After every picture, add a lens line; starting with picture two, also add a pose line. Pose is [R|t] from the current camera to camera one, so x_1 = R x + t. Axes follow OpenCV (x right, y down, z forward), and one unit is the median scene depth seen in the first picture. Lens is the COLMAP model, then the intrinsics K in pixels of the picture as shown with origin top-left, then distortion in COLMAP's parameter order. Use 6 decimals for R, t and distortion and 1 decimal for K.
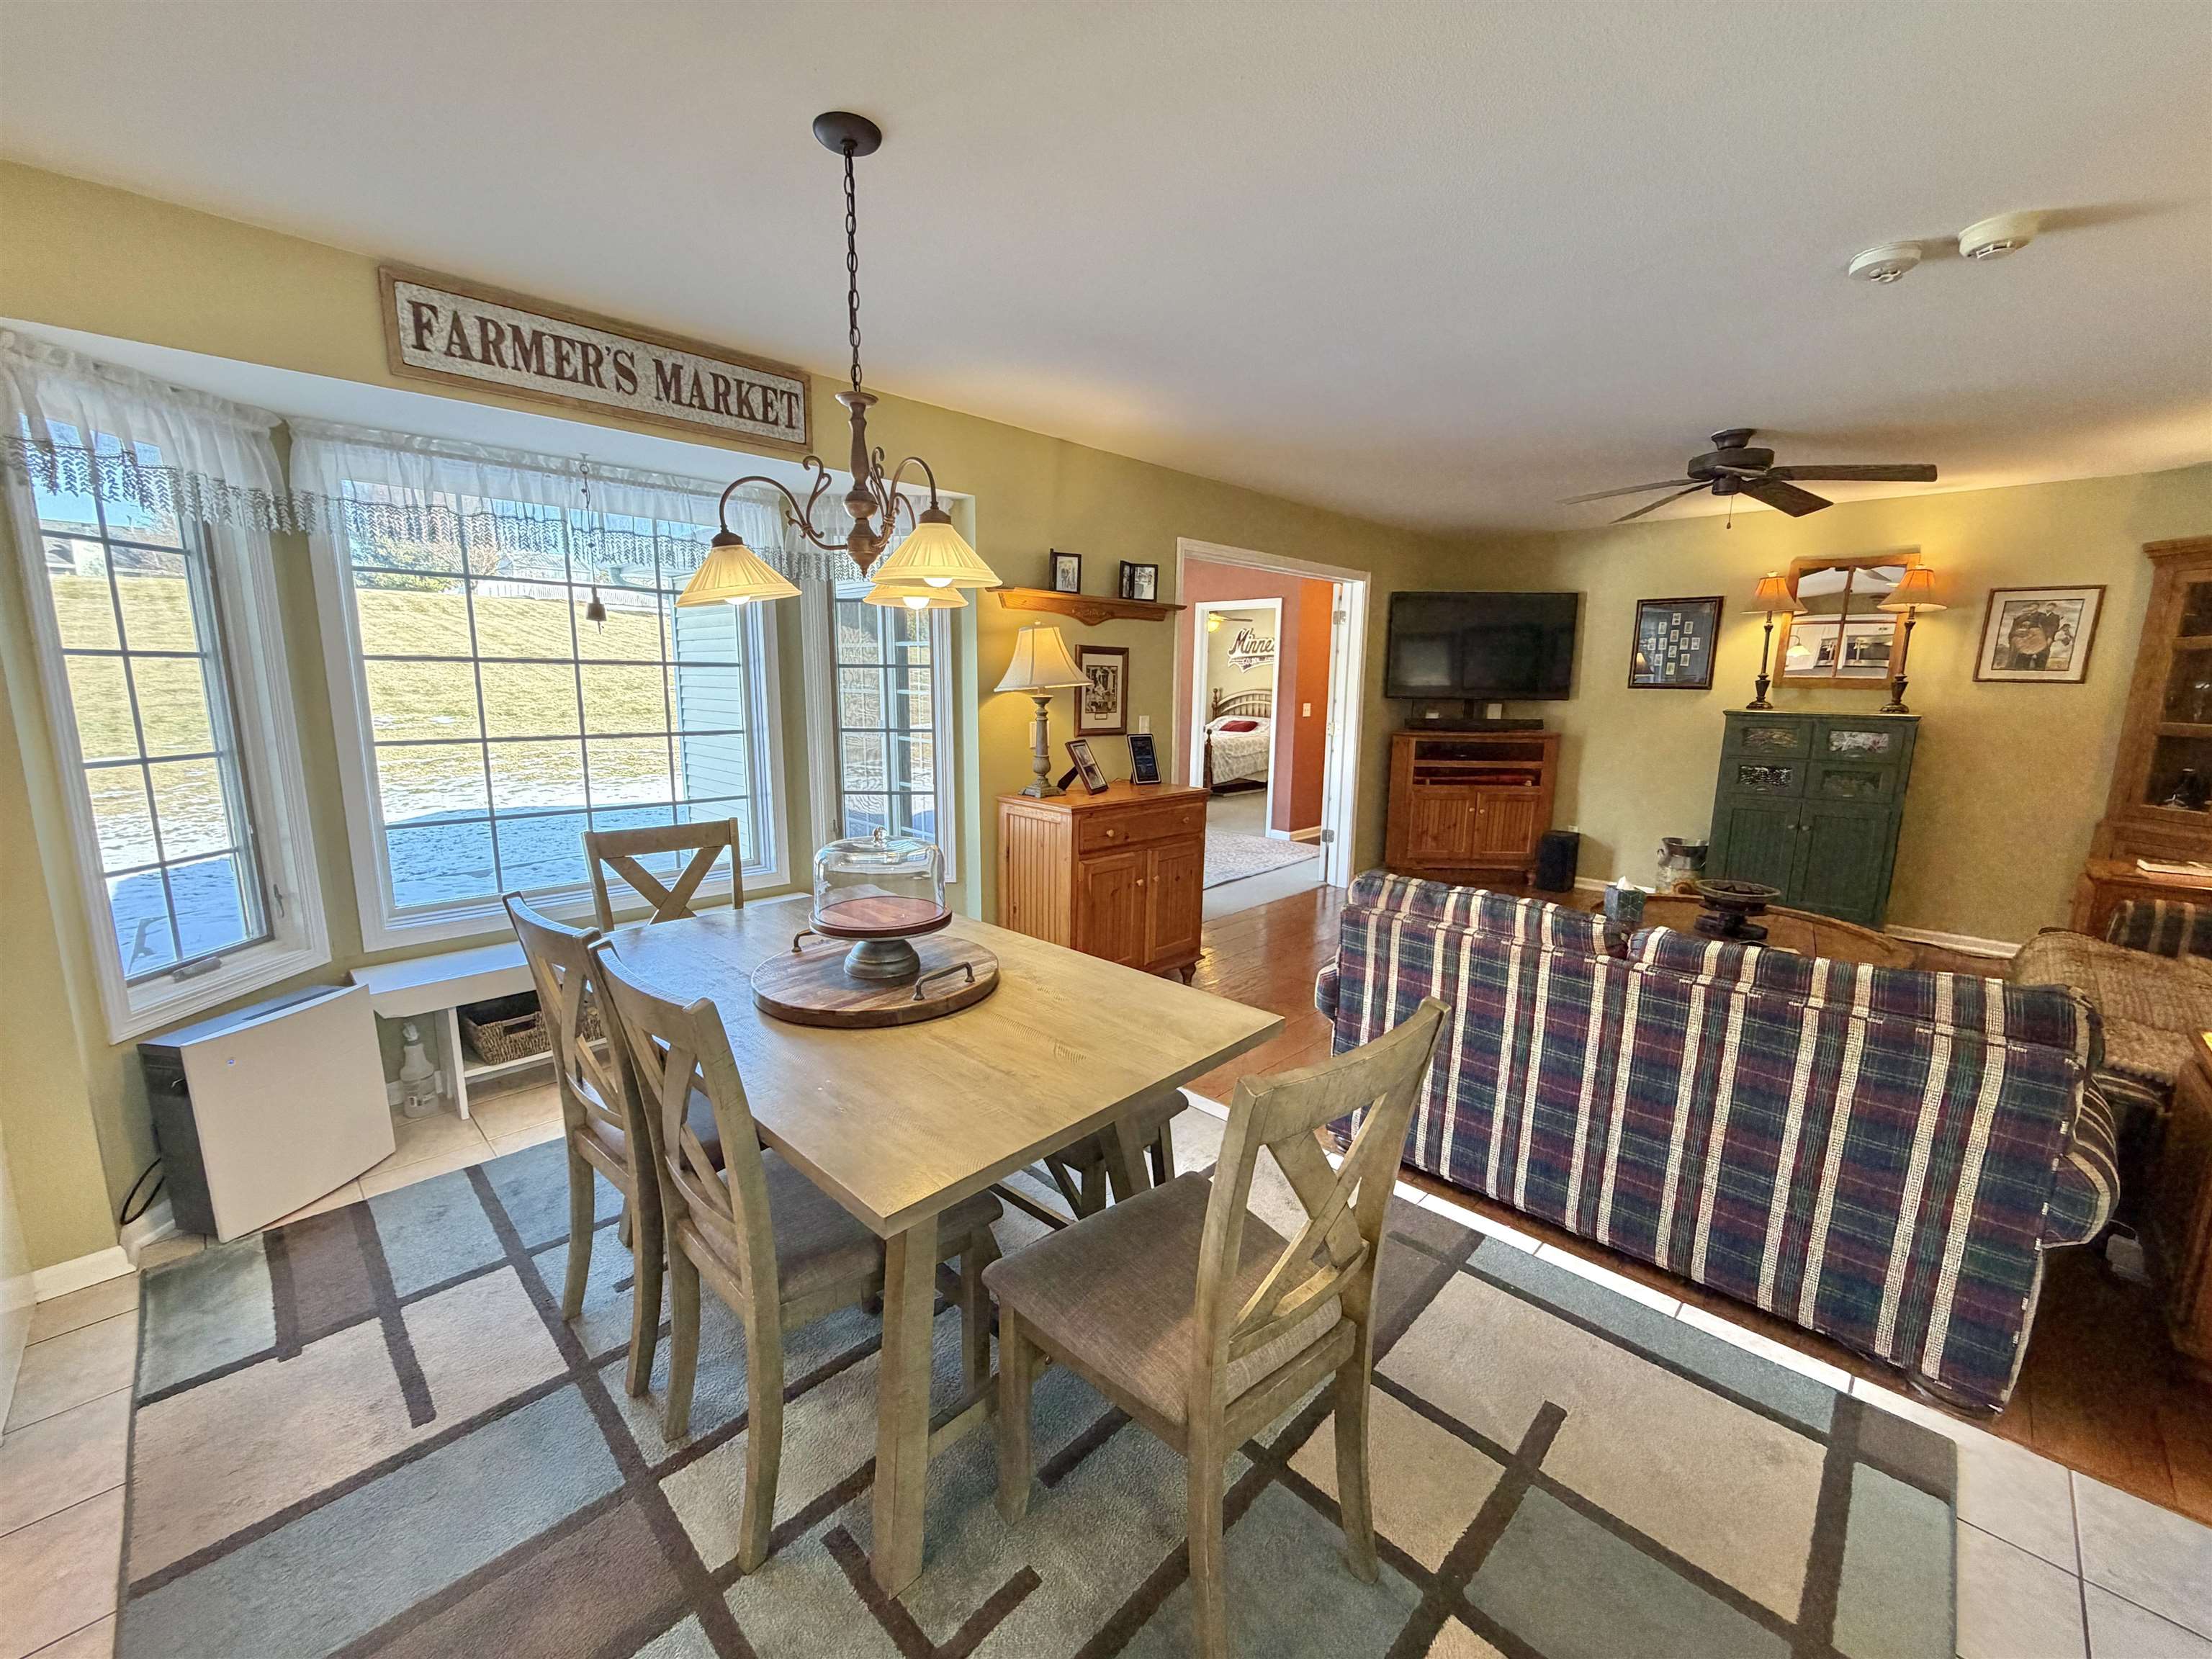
lens RADIAL K [[881.4, 0, 1100.7], [0, 881.4, 831.5], [0, 0, 1]] dist [-0.001785, 0.000914]
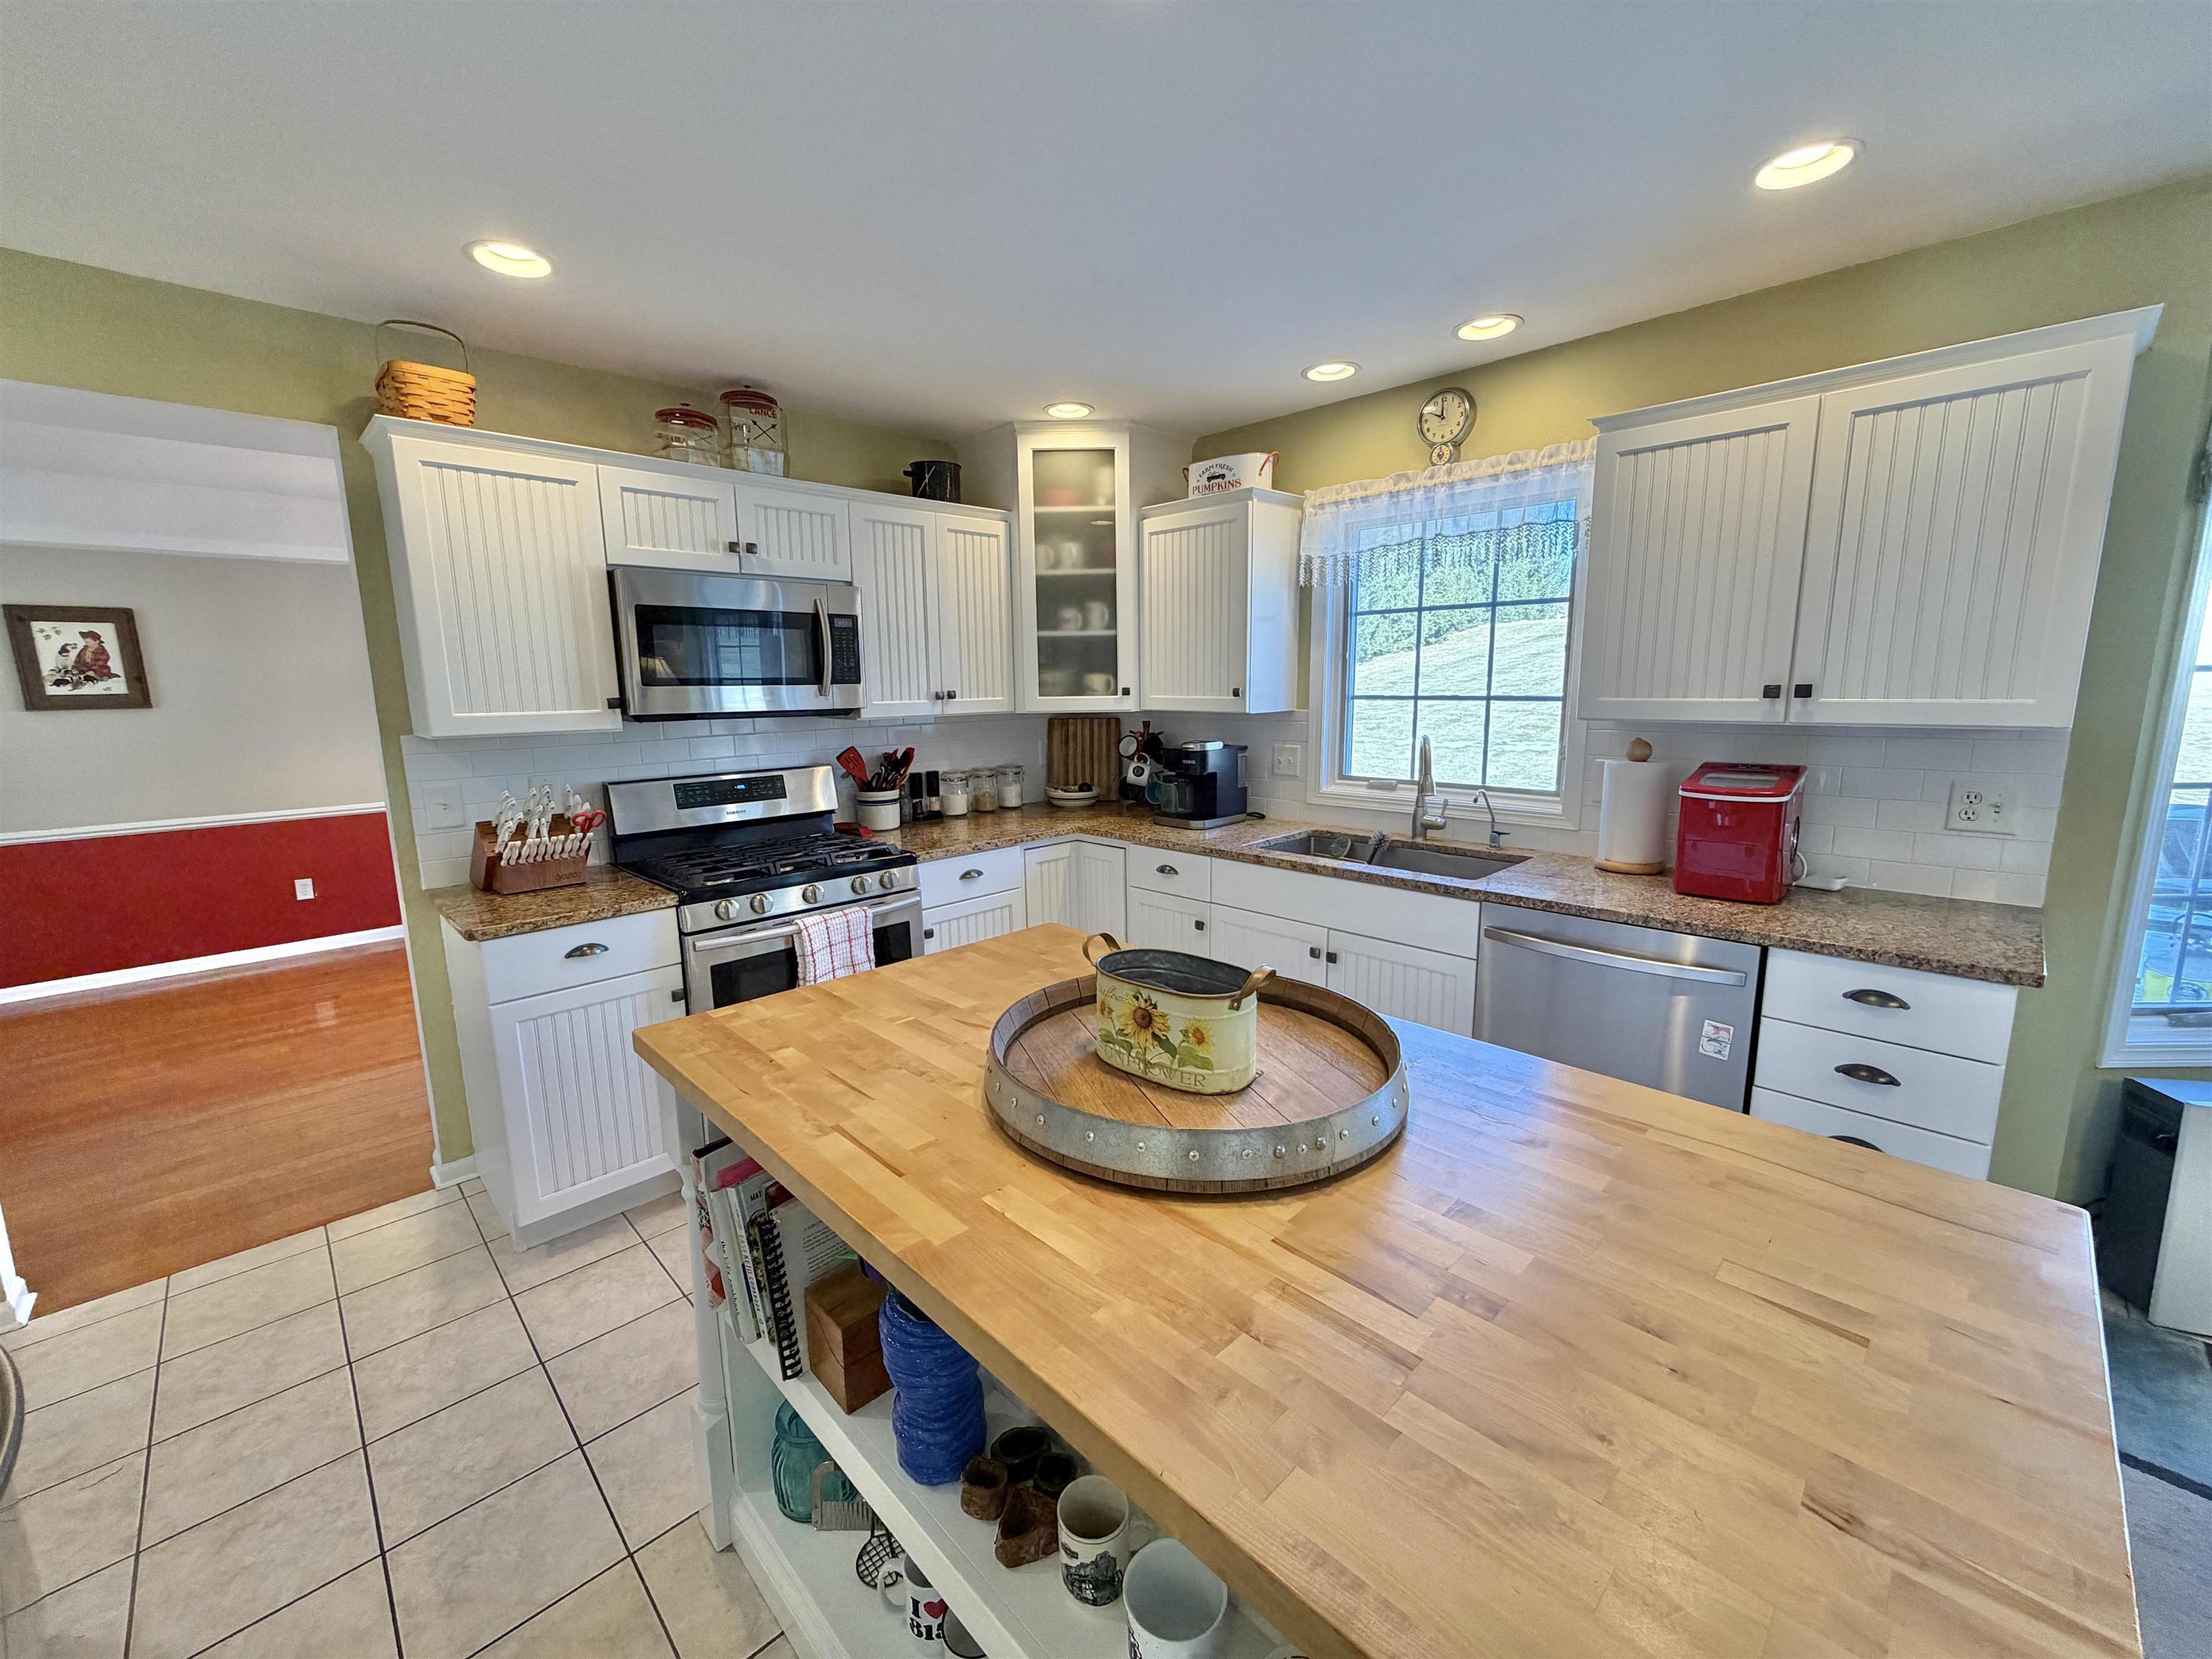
lens RADIAL K [[881.4, 0, 1094.3], [0, 881.4, 829.5], [0, 0, 1]] dist [-0.001785, 0.000914]
pose [[-0.025764, 0.155875, -0.987441, -0.091916], [-0.159524, 0.974470, 0.157990, 0.003714], [0.986858, 0.161591, -0.000240, -0.086923]]
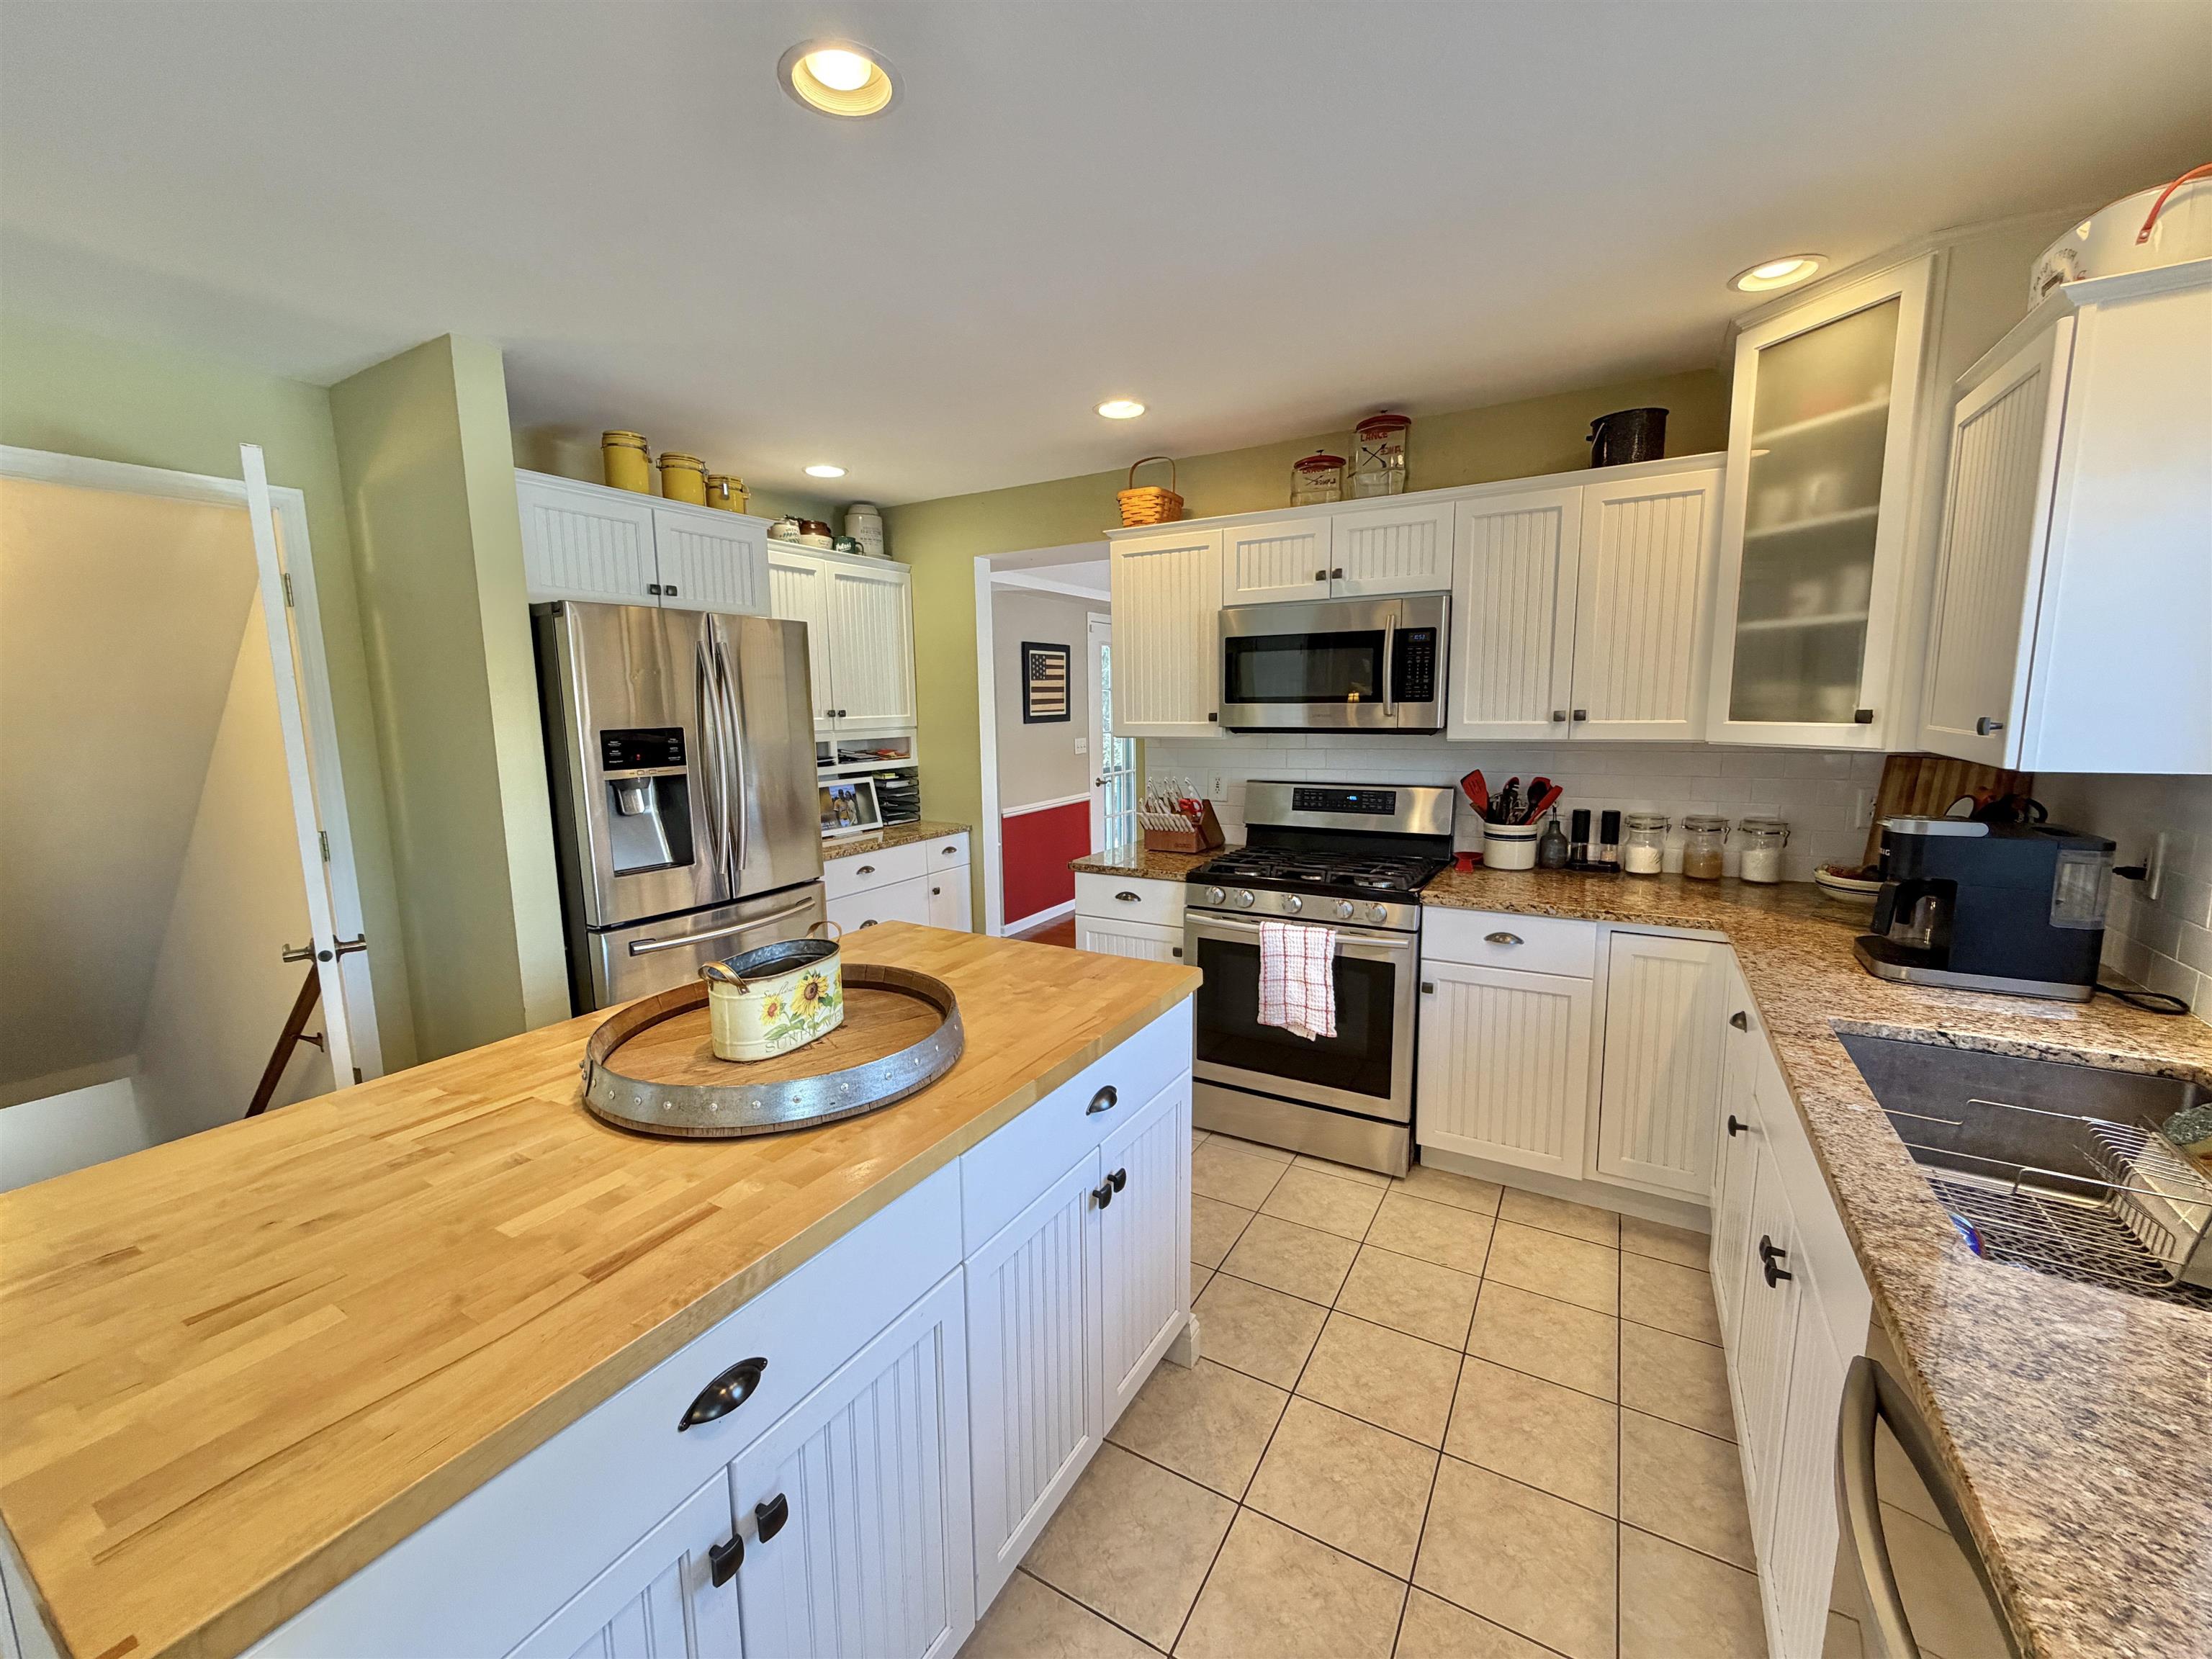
lens RADIAL K [[881.4, 0, 1098.4], [0, 881.4, 826.2], [0, 0, 1]] dist [-0.001785, 0.000914]
pose [[-0.969561, 0.039121, -0.241704, -0.440823], [-0.036992, 0.952418, 0.302542, -0.076762], [0.242039, 0.302274, -0.921980, 0.317311]]
